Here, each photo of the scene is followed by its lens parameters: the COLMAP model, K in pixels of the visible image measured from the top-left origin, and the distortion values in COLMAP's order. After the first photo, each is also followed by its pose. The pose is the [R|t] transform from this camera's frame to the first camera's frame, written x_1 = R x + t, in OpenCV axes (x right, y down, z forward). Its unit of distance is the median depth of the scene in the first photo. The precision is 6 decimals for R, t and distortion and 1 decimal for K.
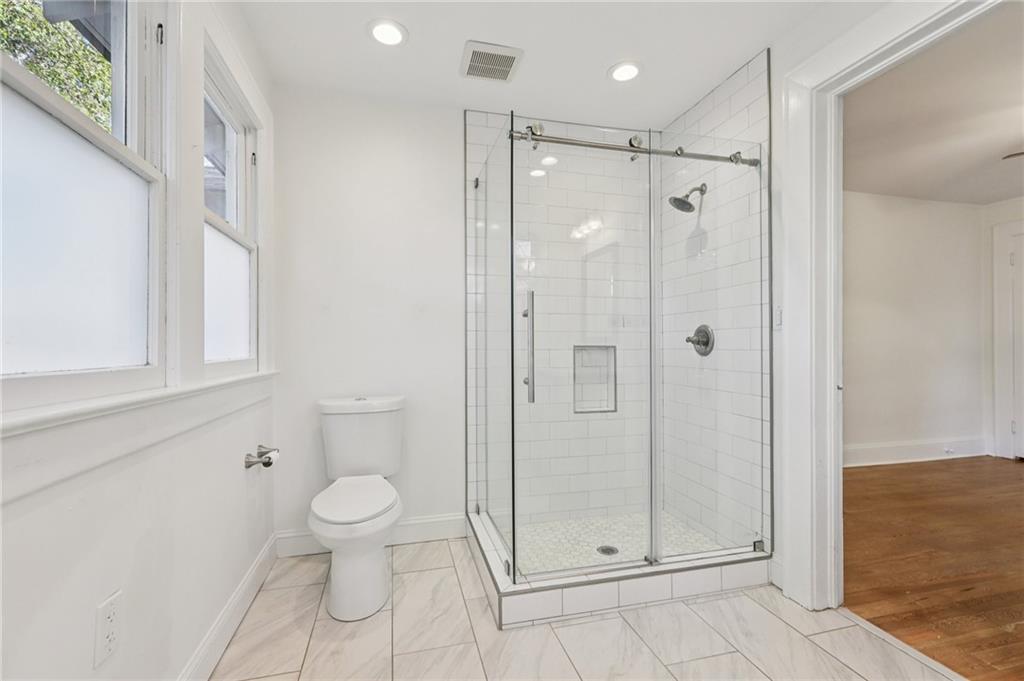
lens RADIAL K [[457.6, 0, 507.3], [0, 457.6, 343.8], [0, 0, 1]] dist [-0.004419, 0.002000]
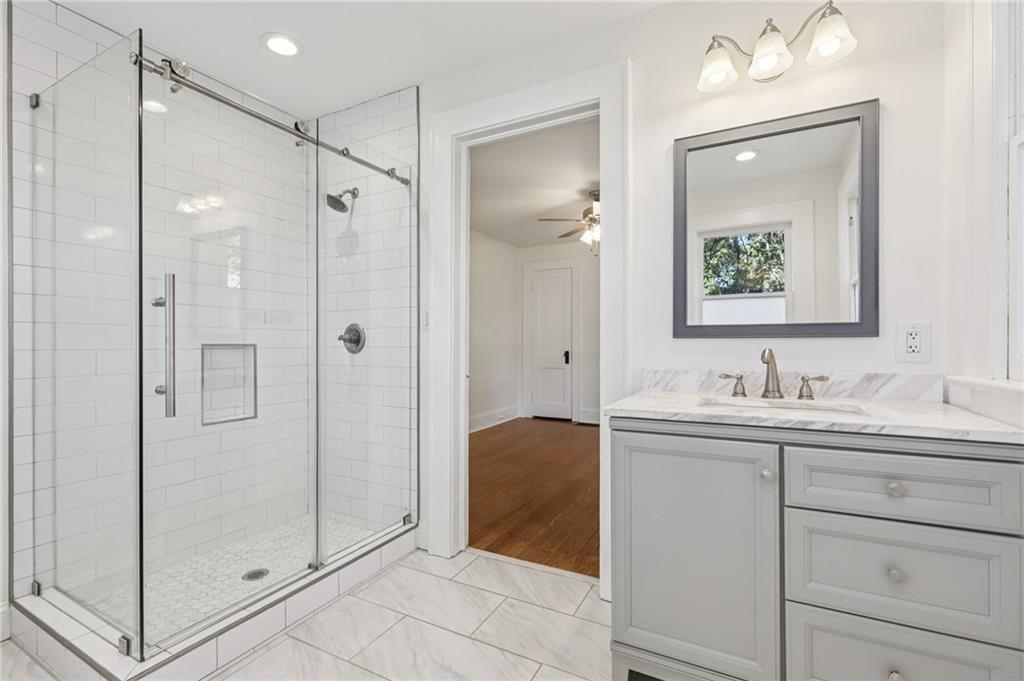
lens RADIAL K [[457.6, 0, 513.0], [0, 457.6, 343.7], [0, 0, 1]] dist [-0.004419, 0.002000]
pose [[0.669807, -0.002595, 0.742531, -0.123271], [-0.000238, 0.999993, 0.003709, 0.000561], [-0.742535, -0.002661, 0.669802, 0.044039]]
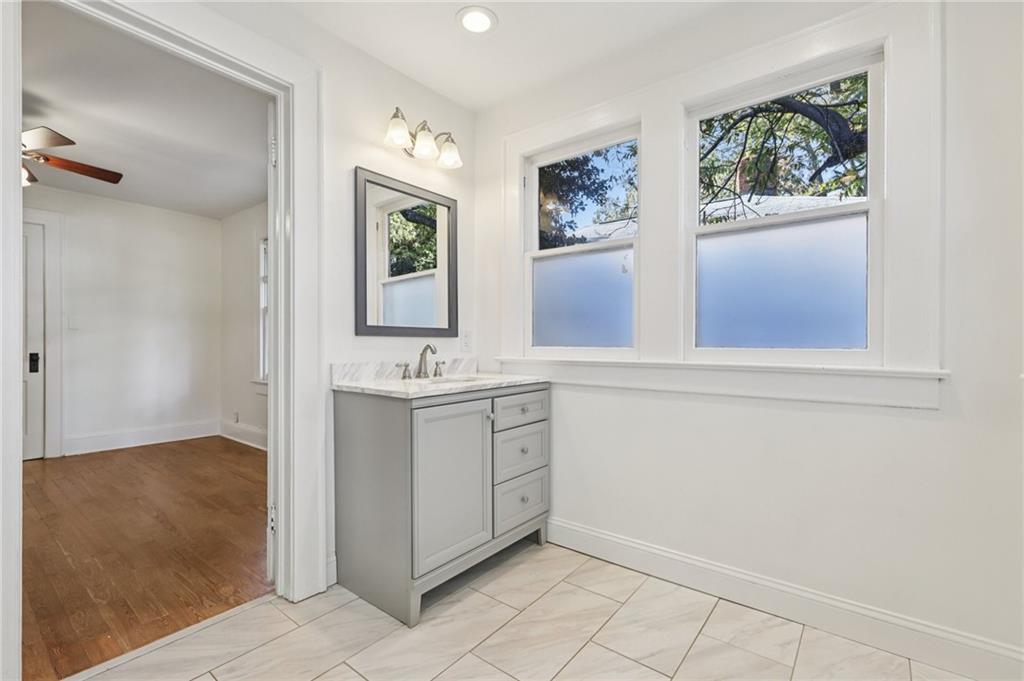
lens RADIAL K [[457.6, 0, 515.7], [0, 457.6, 341.3], [0, 0, 1]] dist [-0.004419, 0.002000]
pose [[-0.611996, 0.000470, 0.790861, -0.298538], [-0.003070, 0.999991, -0.002970, 0.007182], [-0.790855, -0.004246, -0.611989, 0.751093]]
